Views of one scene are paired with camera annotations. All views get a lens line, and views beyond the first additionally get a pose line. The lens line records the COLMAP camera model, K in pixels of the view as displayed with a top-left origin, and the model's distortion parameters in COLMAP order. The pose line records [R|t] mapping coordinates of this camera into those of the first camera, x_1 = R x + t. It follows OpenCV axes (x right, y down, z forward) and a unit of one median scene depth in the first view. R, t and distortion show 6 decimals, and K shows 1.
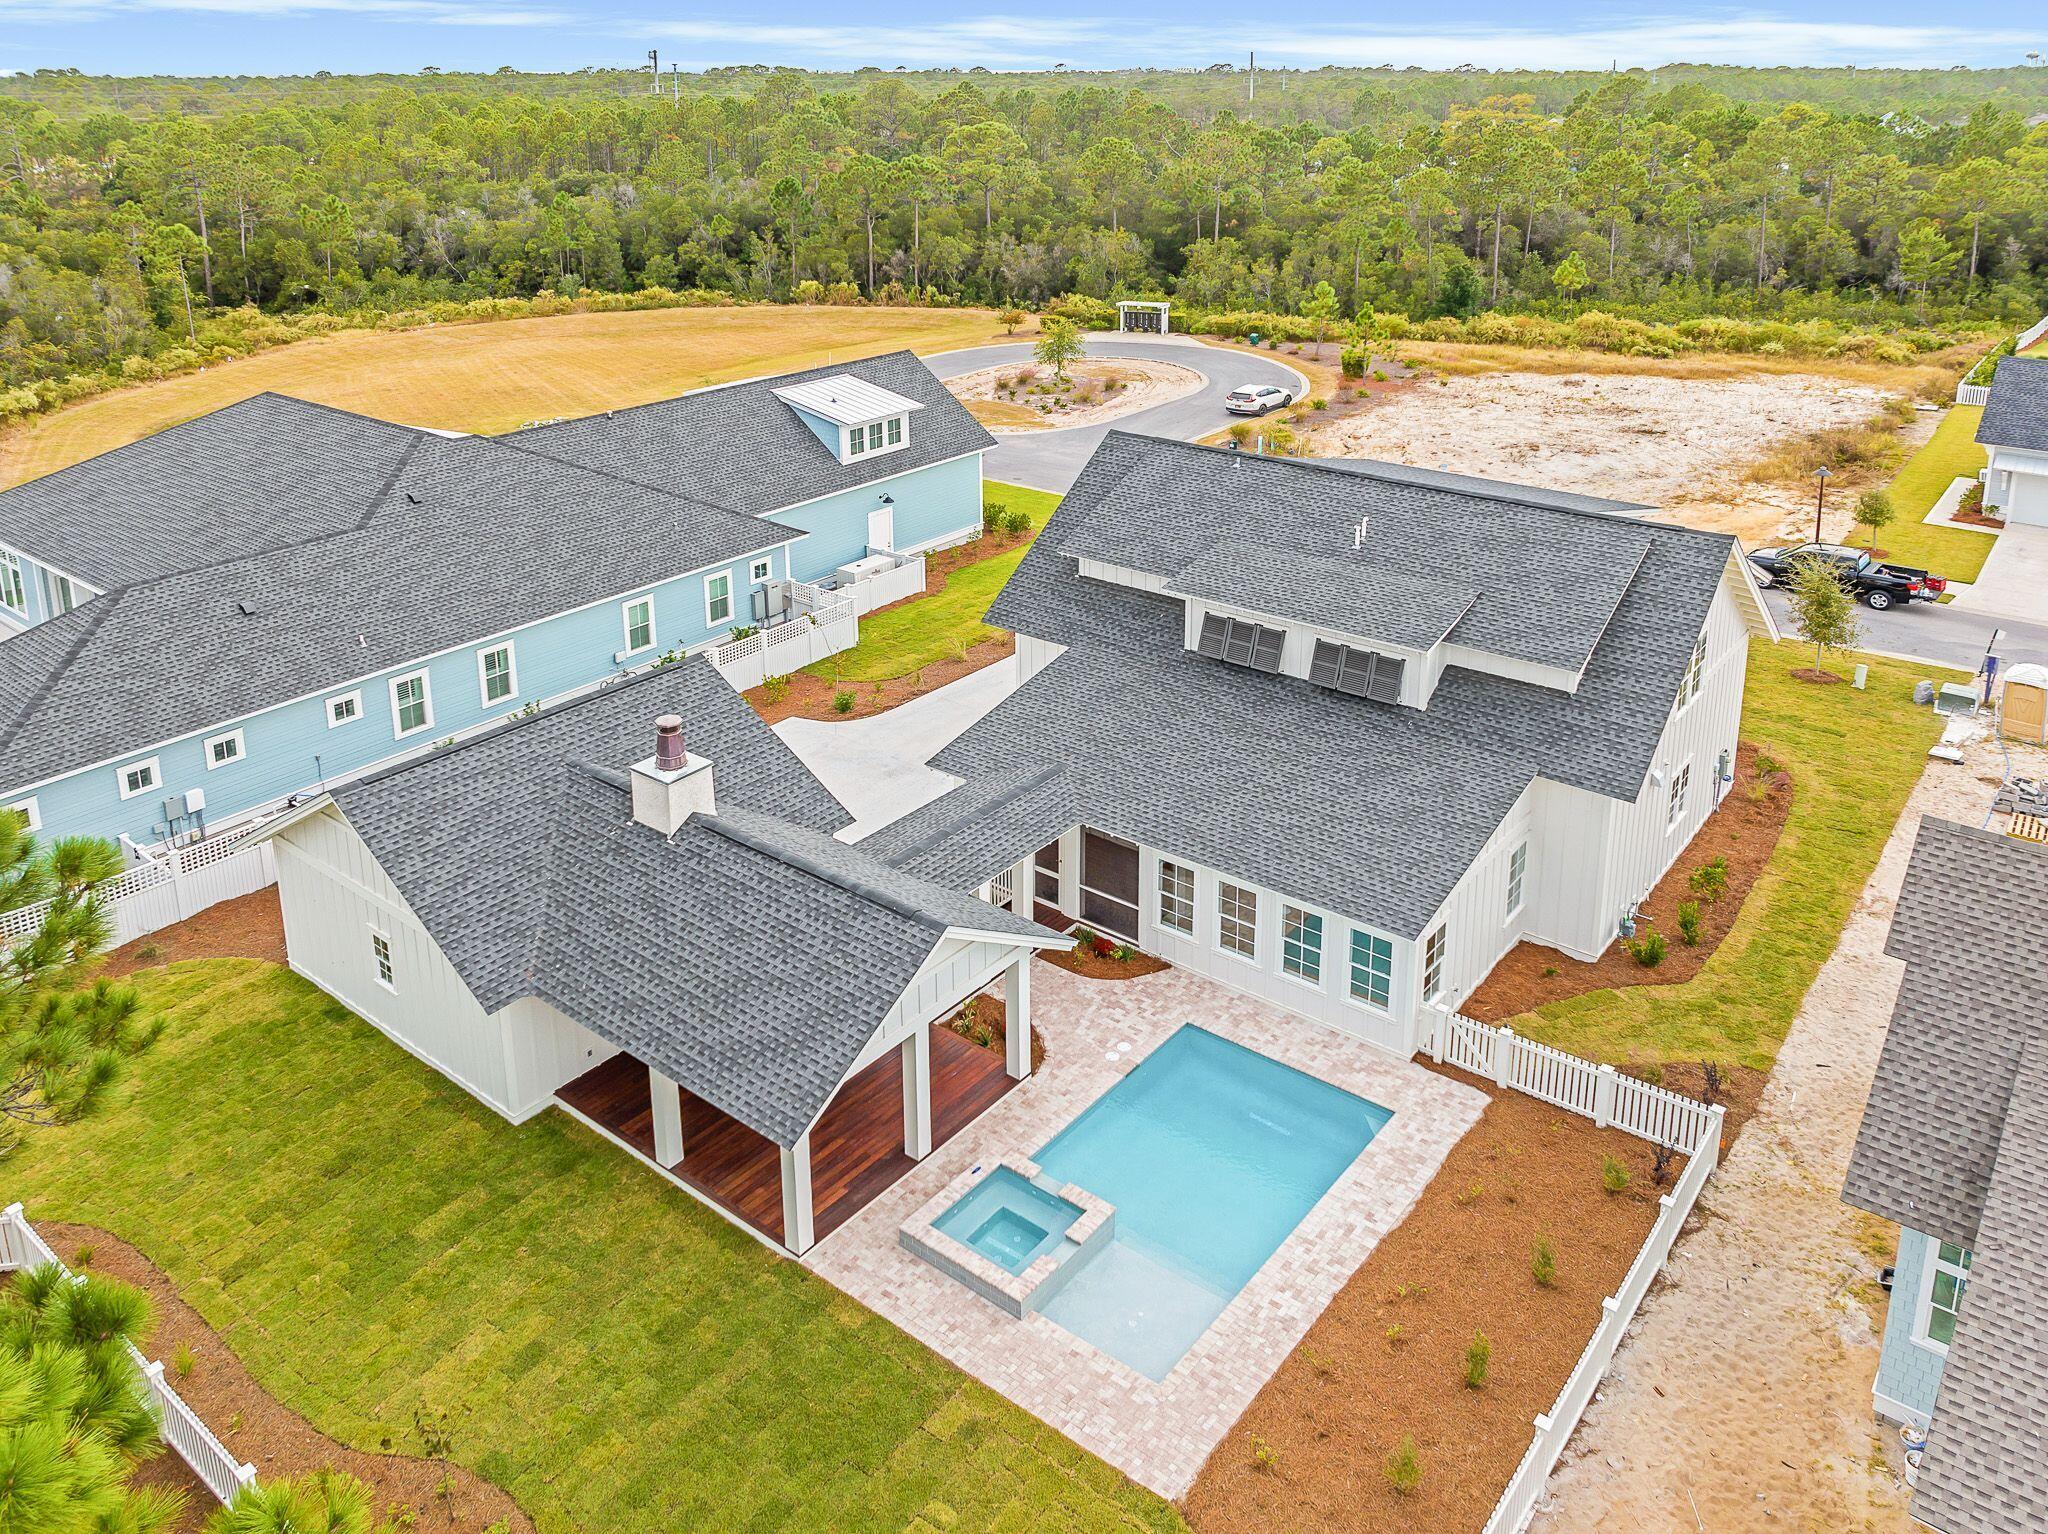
lens RADIAL K [[1485.5, 0, 995.3], [0, 1485.5, 764.5], [0, 0, 1]] dist [-0.019138, -0.004220]
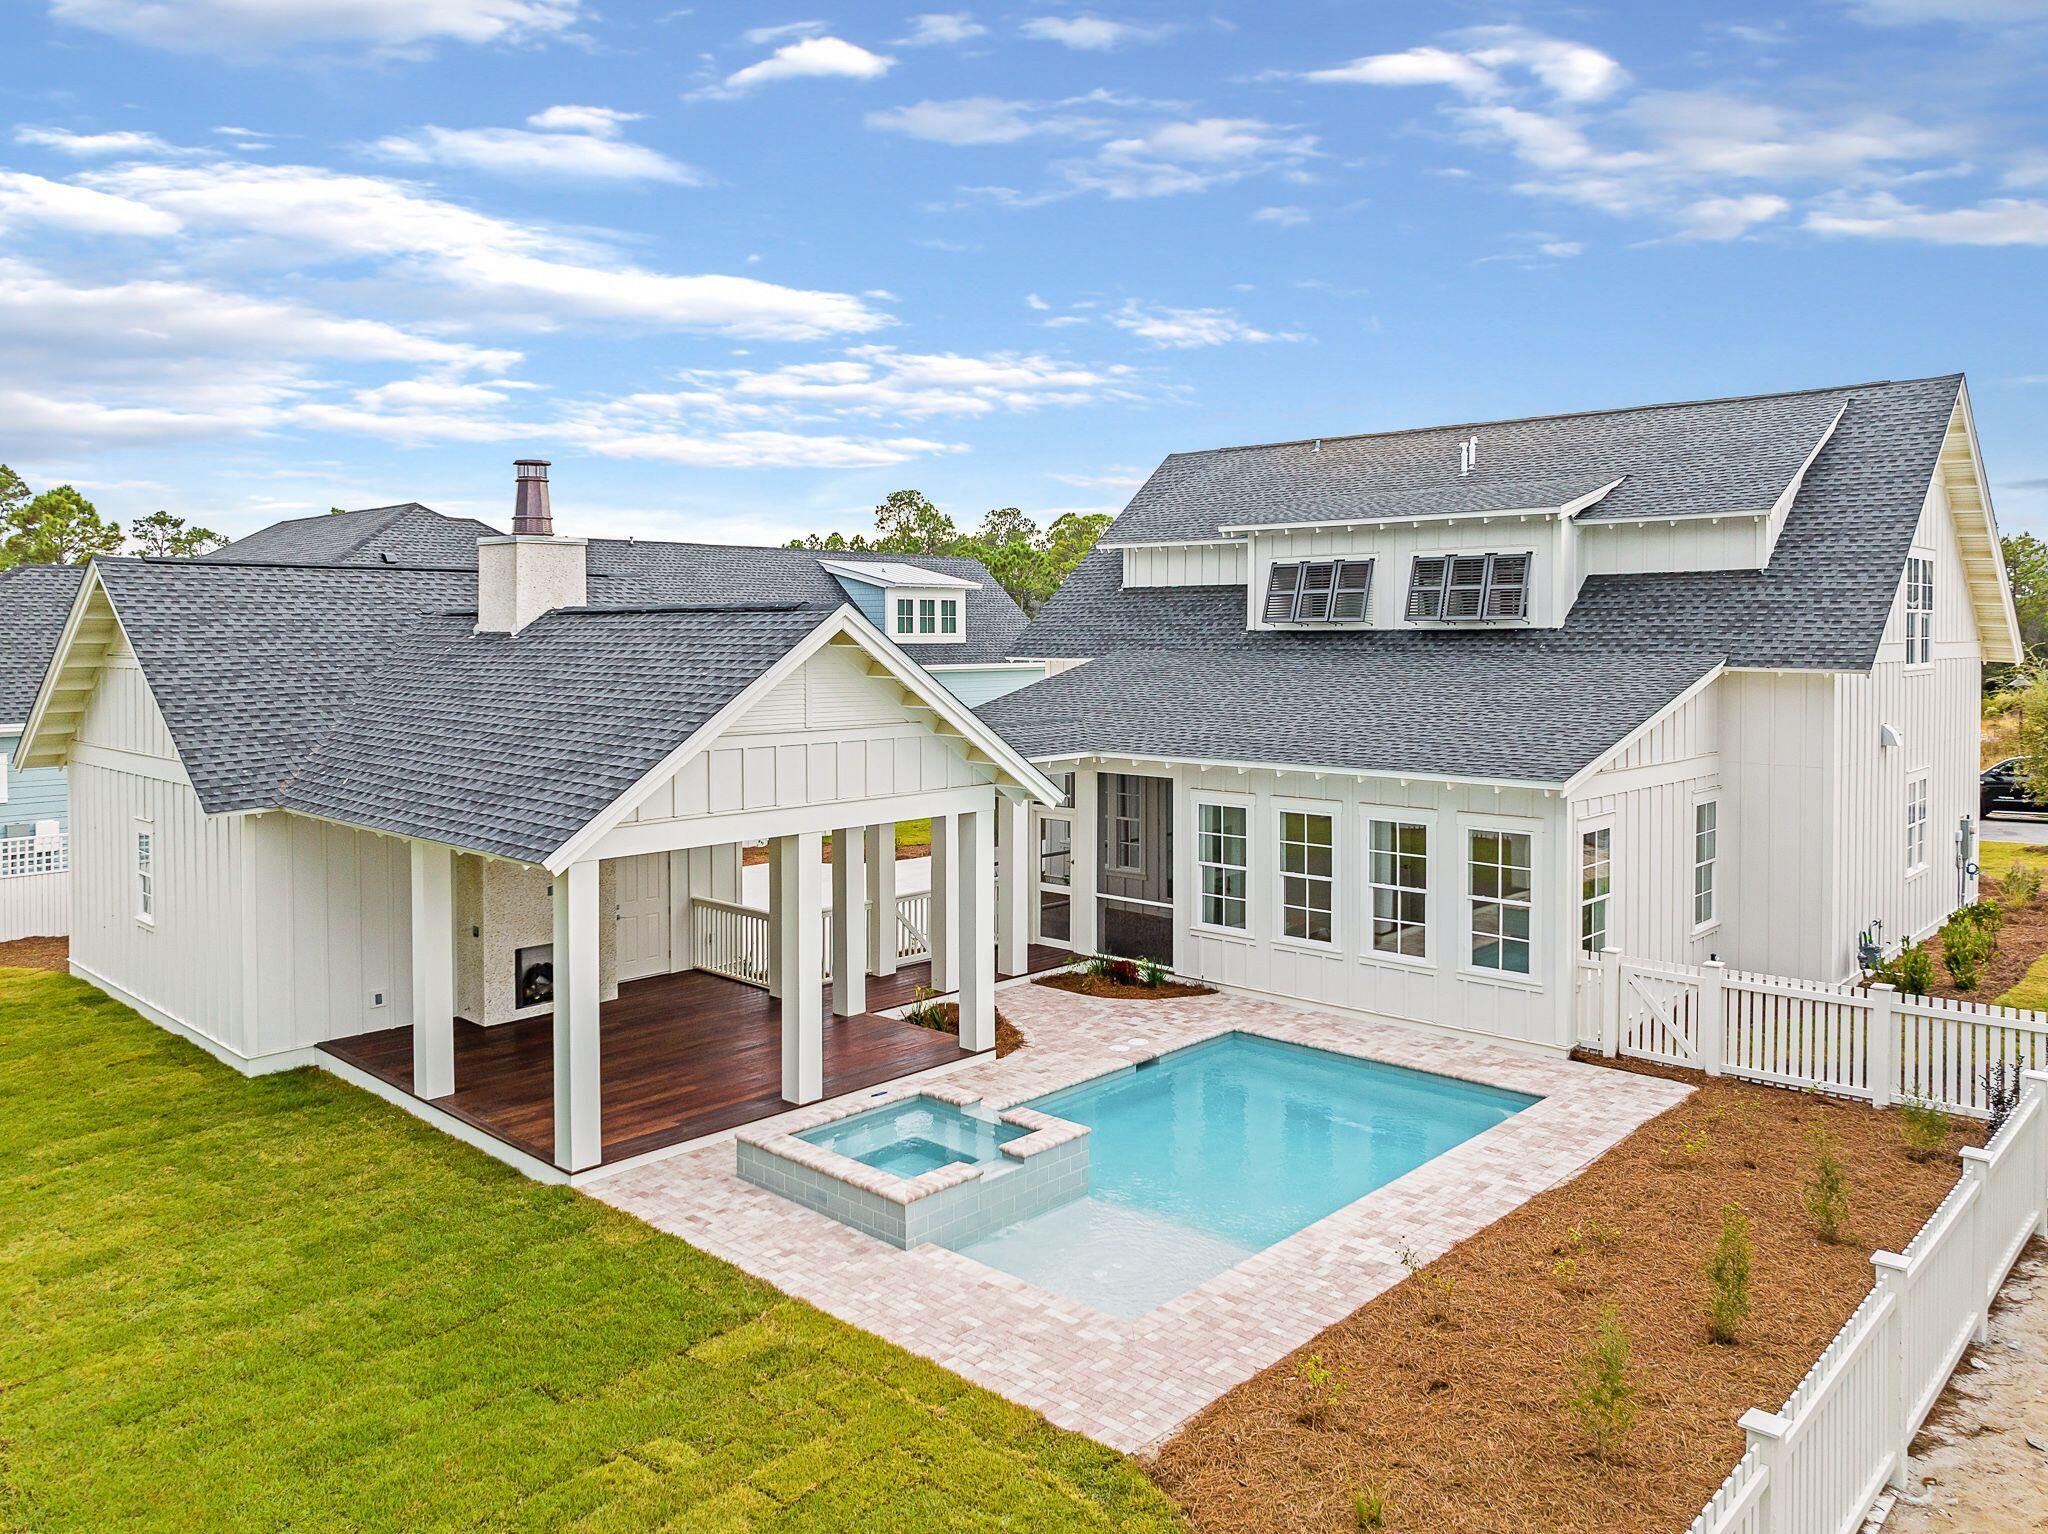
lens RADIAL K [[1498.6, 0, 1013.5], [0, 1498.6, 791.5], [0, 0, 1]] dist [-0.029913, -0.020524]
pose [[0.996512, 0.047534, -0.068588, 0.081828], [-0.067323, 0.943595, -0.324185, 0.354162], [0.049309, 0.327672, 0.943504, 0.356246]]
